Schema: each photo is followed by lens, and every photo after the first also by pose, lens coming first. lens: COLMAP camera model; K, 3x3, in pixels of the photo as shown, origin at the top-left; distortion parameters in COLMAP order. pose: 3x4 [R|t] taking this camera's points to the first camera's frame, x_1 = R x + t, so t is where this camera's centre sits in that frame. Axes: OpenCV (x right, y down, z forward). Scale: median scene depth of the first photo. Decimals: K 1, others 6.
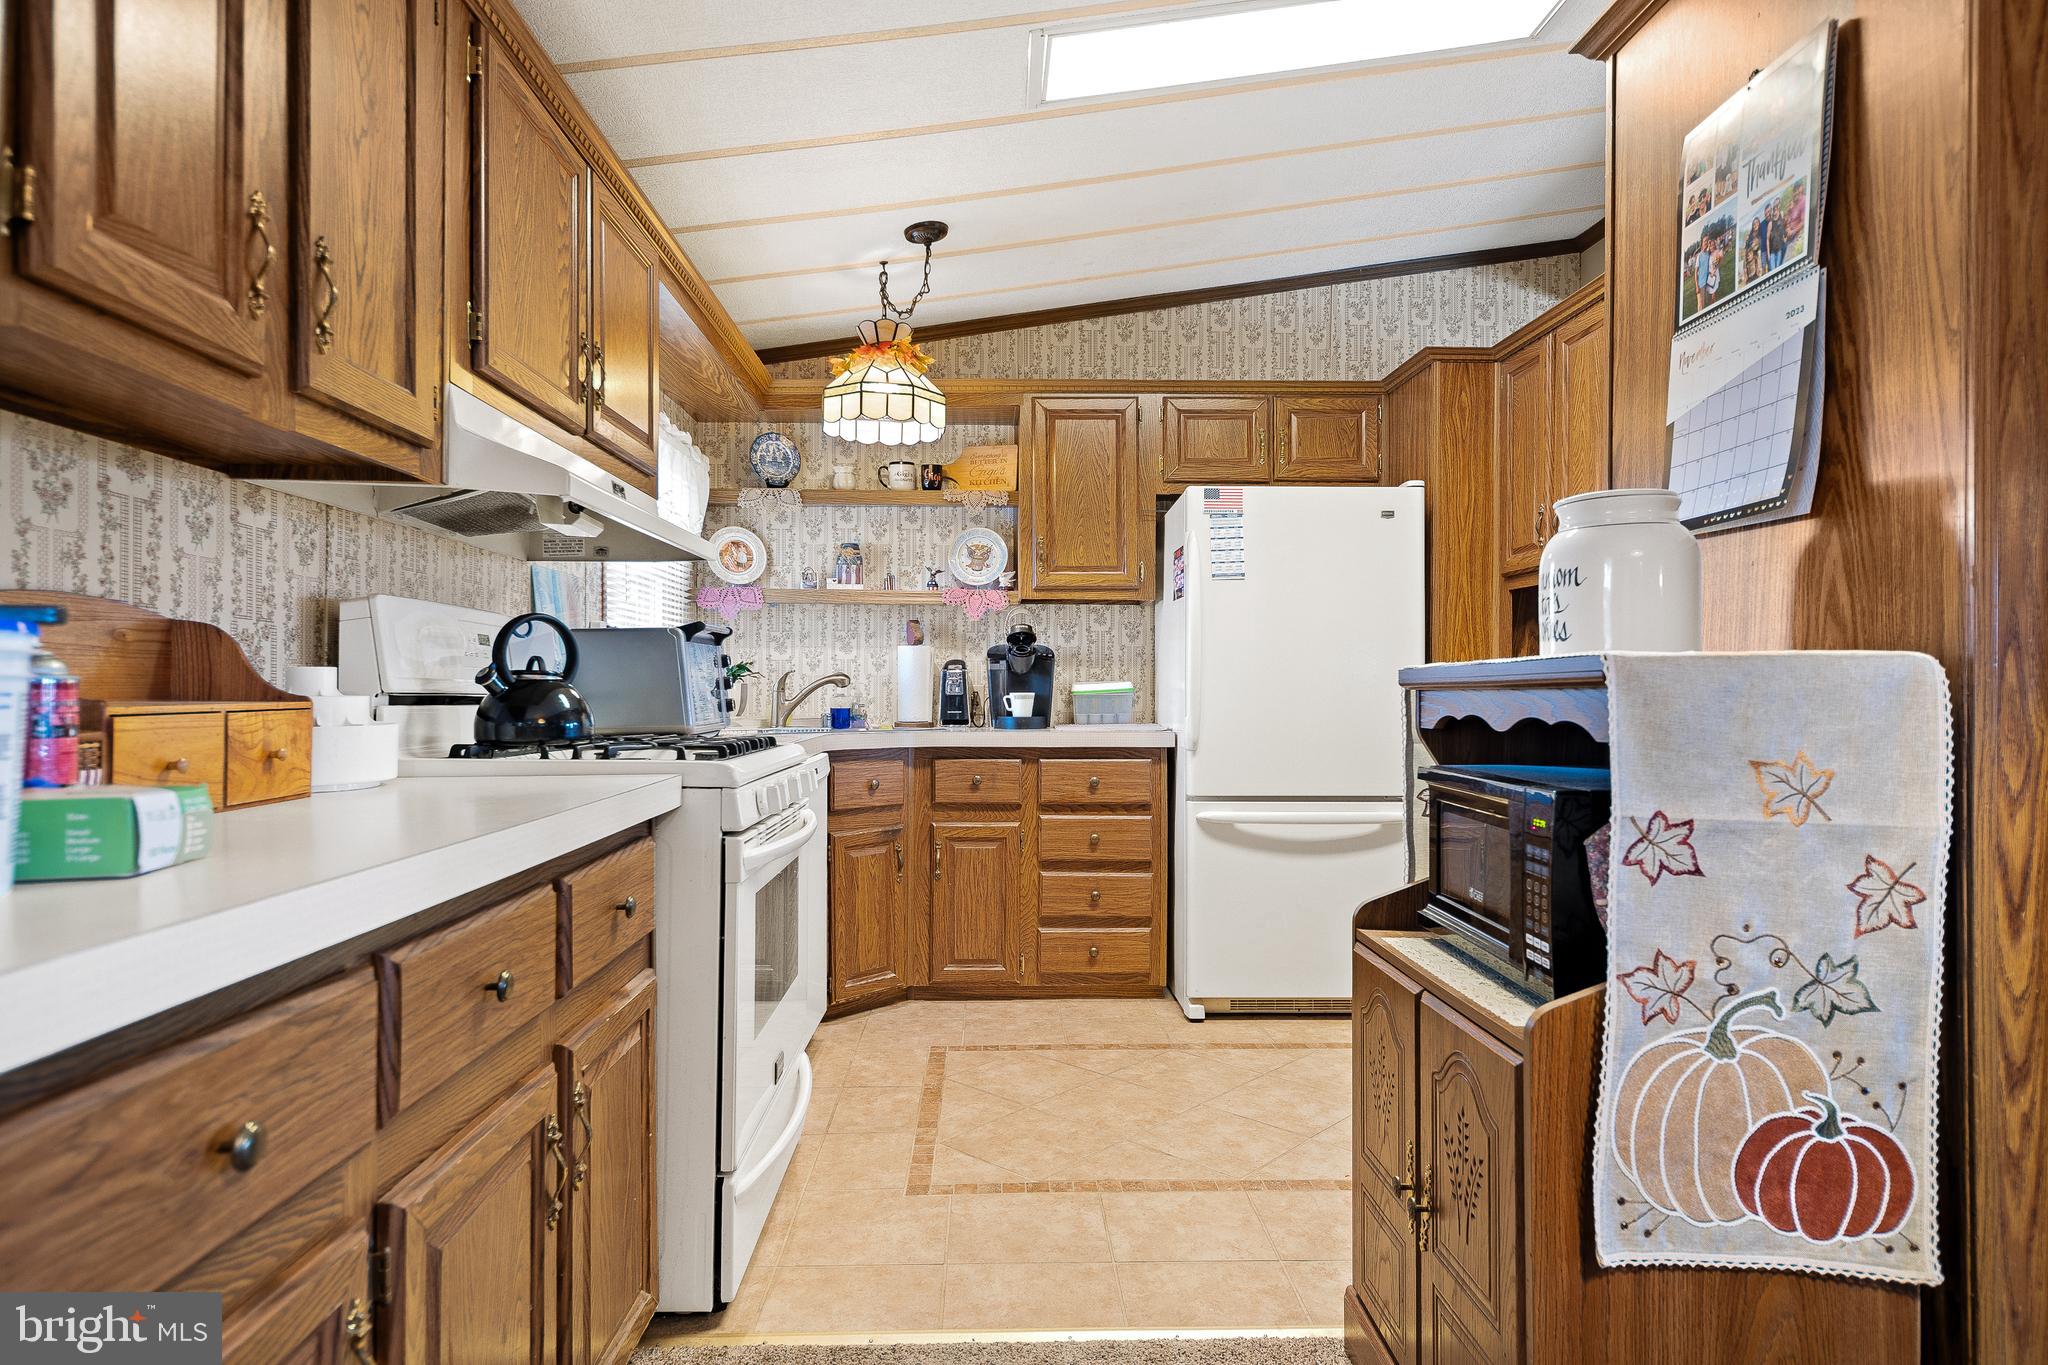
lens RADIAL K [[1170.9, 0, 1024.0], [0, 1170.9, 682.5], [0, 0, 1]] dist [0.016152, 0.000108]
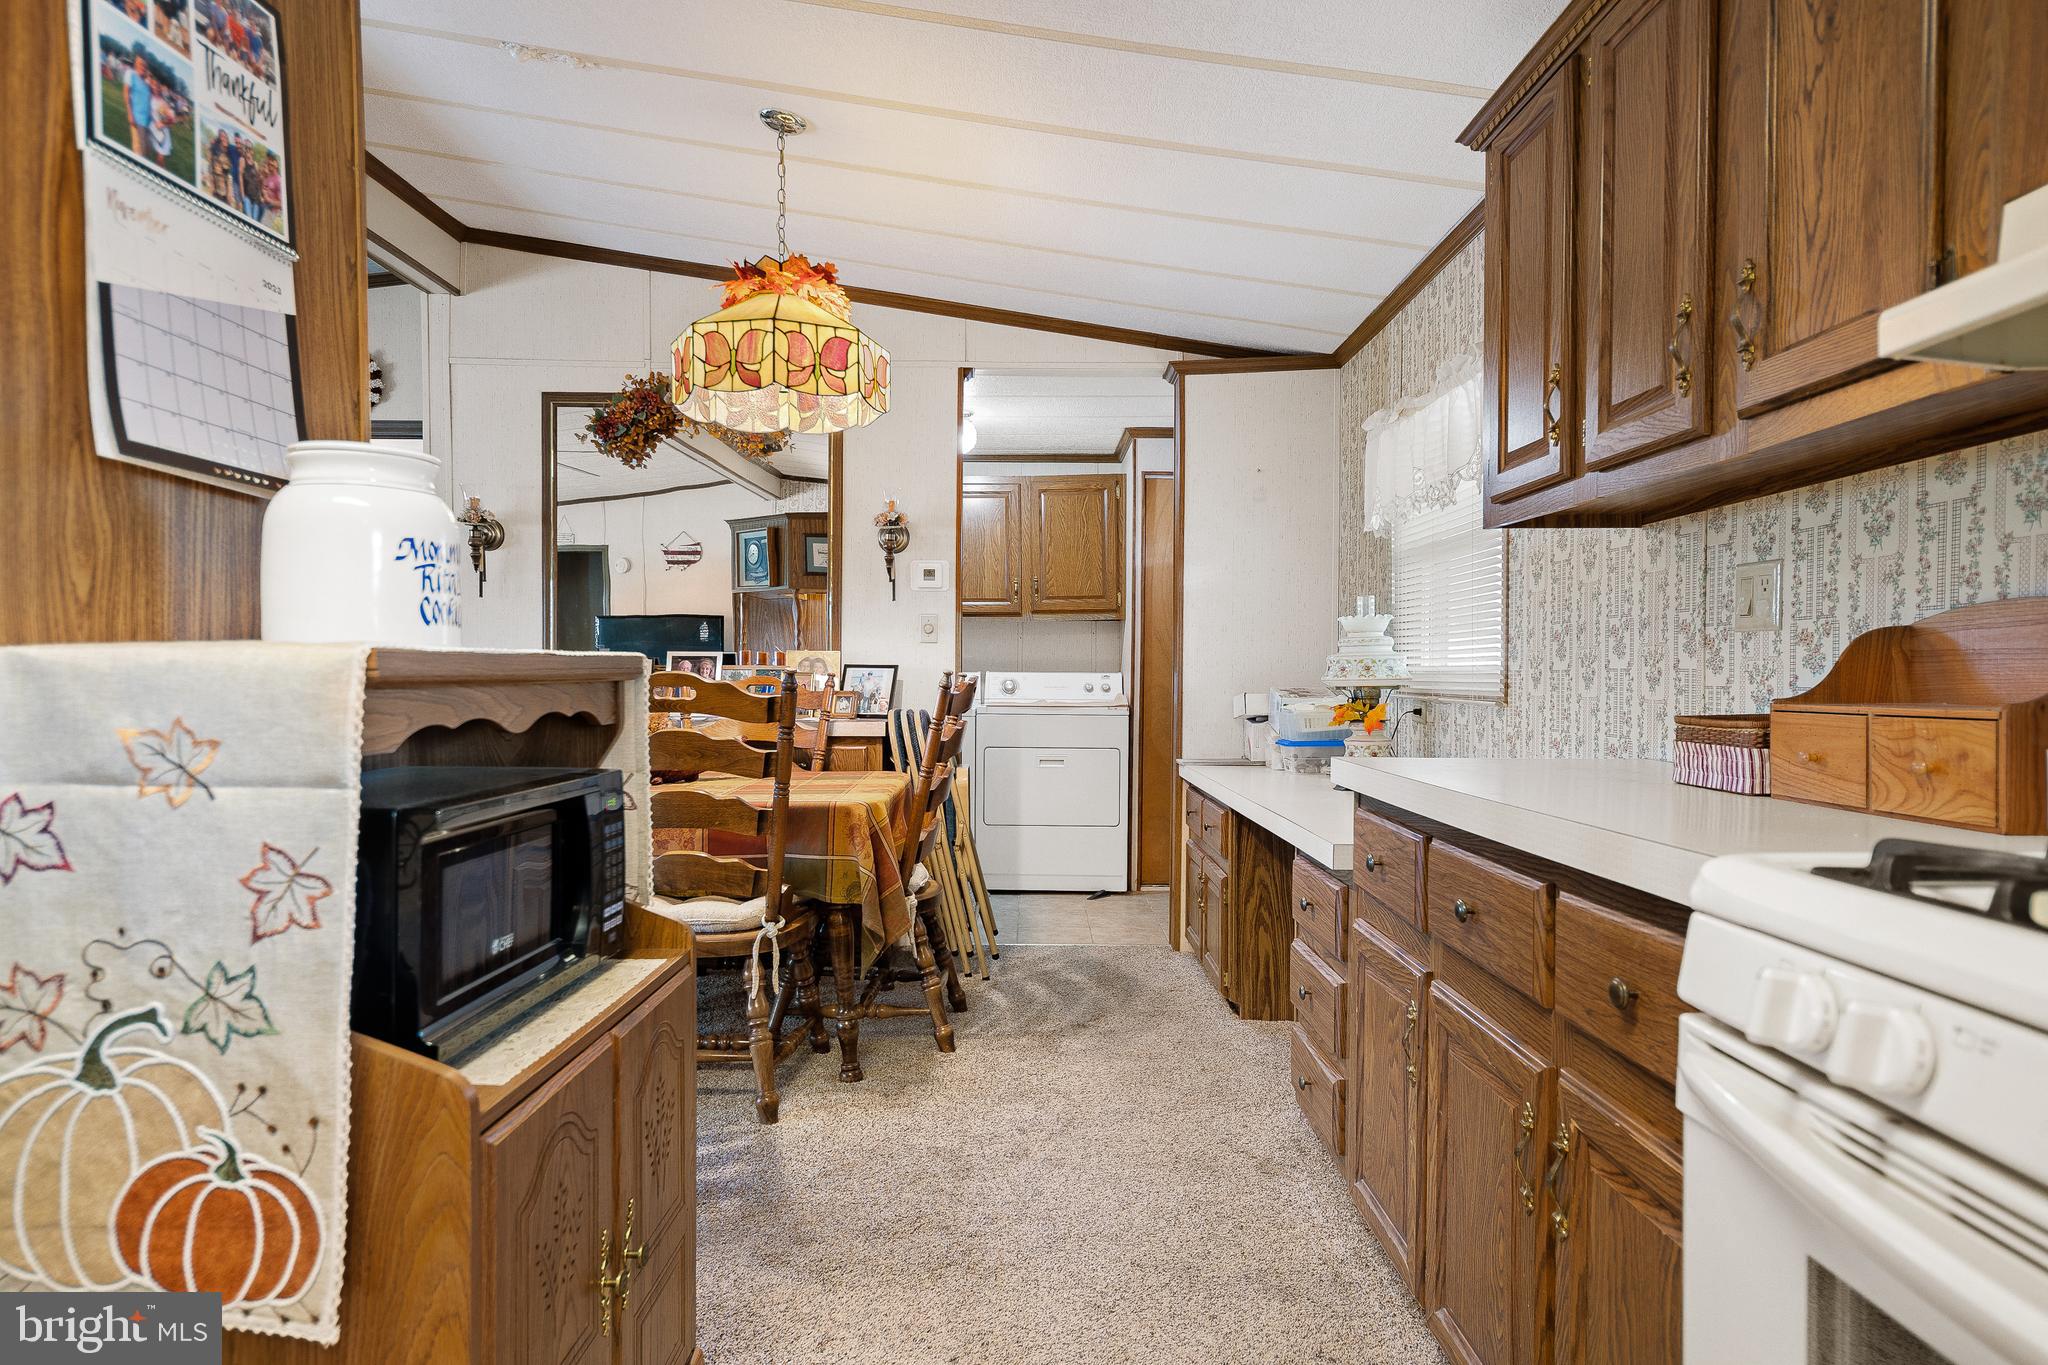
lens RADIAL K [[1170.9, 0, 1024.0], [0, 1170.9, 682.5], [0, 0, 1]] dist [0.016152, 0.000108]
pose [[-0.999456, -0.004923, 0.032624, 0.011574], [-0.004848, 0.999985, 0.002378, 0.001060], [-0.032635, 0.002219, -0.999465, 1.881339]]
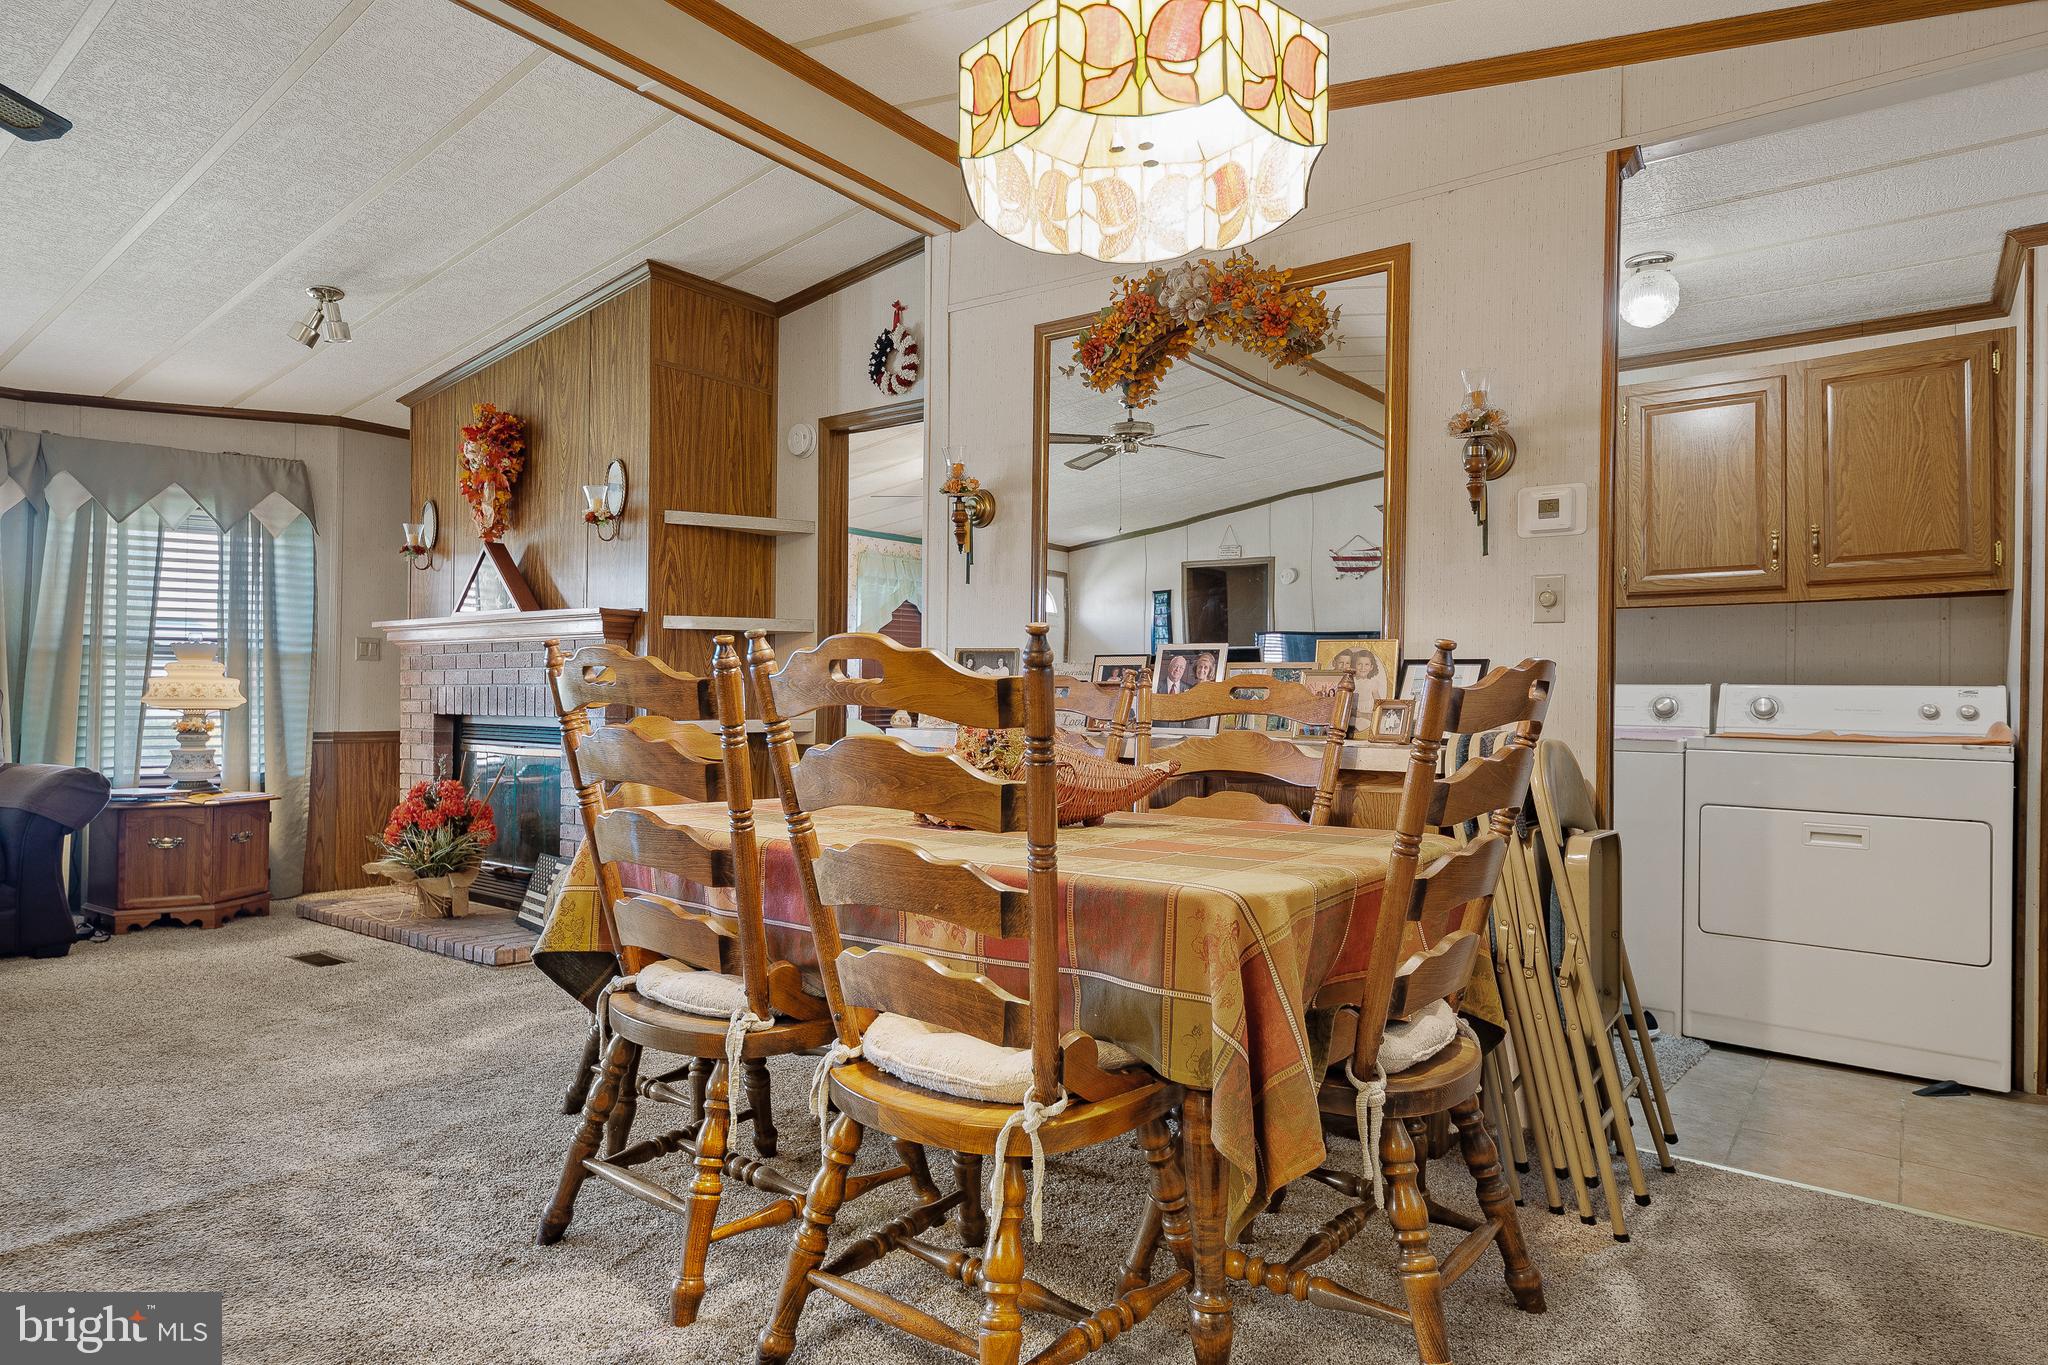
lens RADIAL K [[1170.9, 0, 1024.0], [0, 1170.9, 682.5], [0, 0, 1]] dist [0.016152, 0.000108]
pose [[-0.778026, -0.003464, 0.628223, -0.038513], [-0.020378, 0.999598, -0.019727, 0.016670], [-0.627902, -0.028150, -0.777783, 1.551602]]
